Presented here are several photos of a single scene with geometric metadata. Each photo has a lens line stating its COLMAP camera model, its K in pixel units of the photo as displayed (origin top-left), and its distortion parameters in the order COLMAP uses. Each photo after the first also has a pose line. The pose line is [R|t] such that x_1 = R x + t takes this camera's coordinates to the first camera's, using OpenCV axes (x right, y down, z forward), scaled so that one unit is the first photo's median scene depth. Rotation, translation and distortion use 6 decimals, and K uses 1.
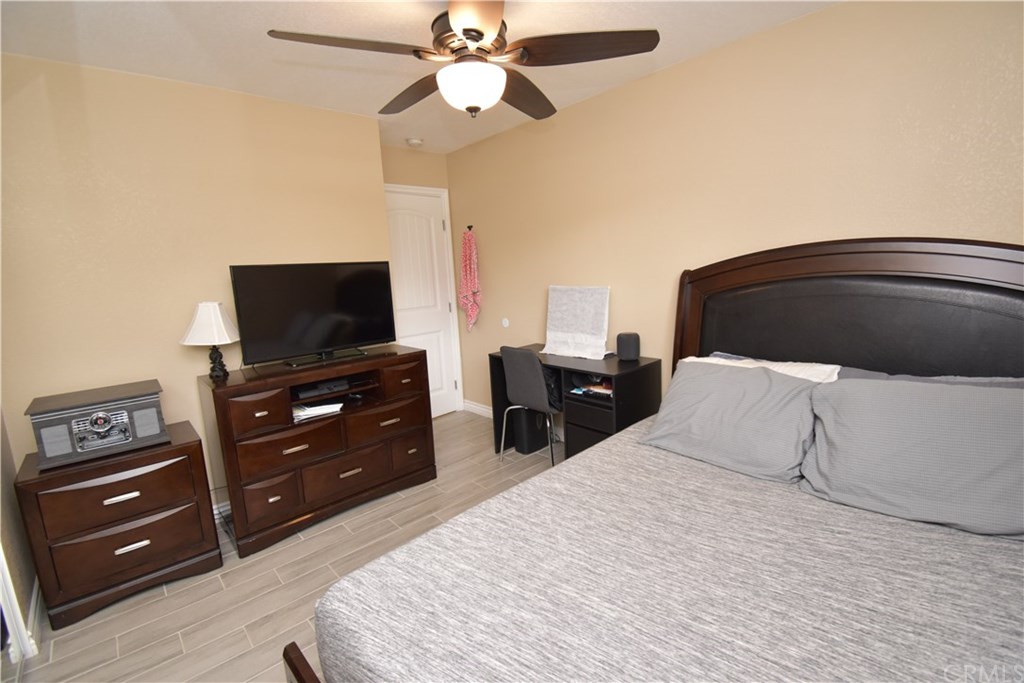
lens RADIAL K [[451.7, 0, 515.8], [0, 451.7, 338.8], [0, 0, 1]] dist [0.023110, -0.027956]
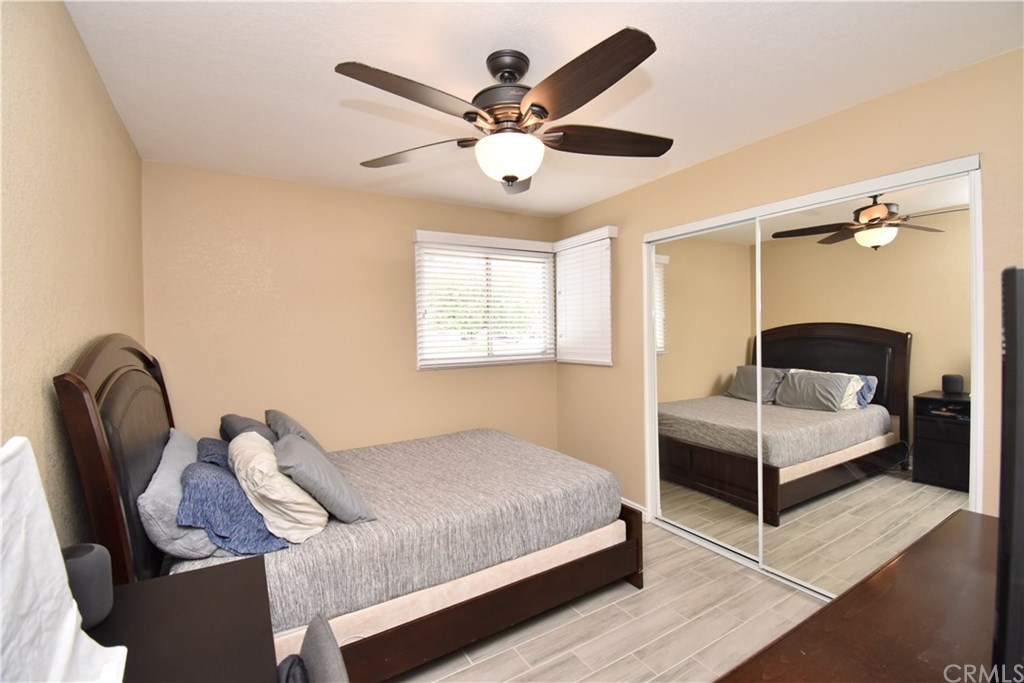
lens RADIAL K [[451.7, 0, 515.8], [0, 451.7, 338.8], [0, 0, 1]] dist [0.023110, -0.027956]
pose [[-0.979242, 0.067804, 0.191015, -0.327580], [0.098625, 0.982698, 0.156775, -0.378611], [-0.177080, 0.172359, -0.968986, 2.439270]]
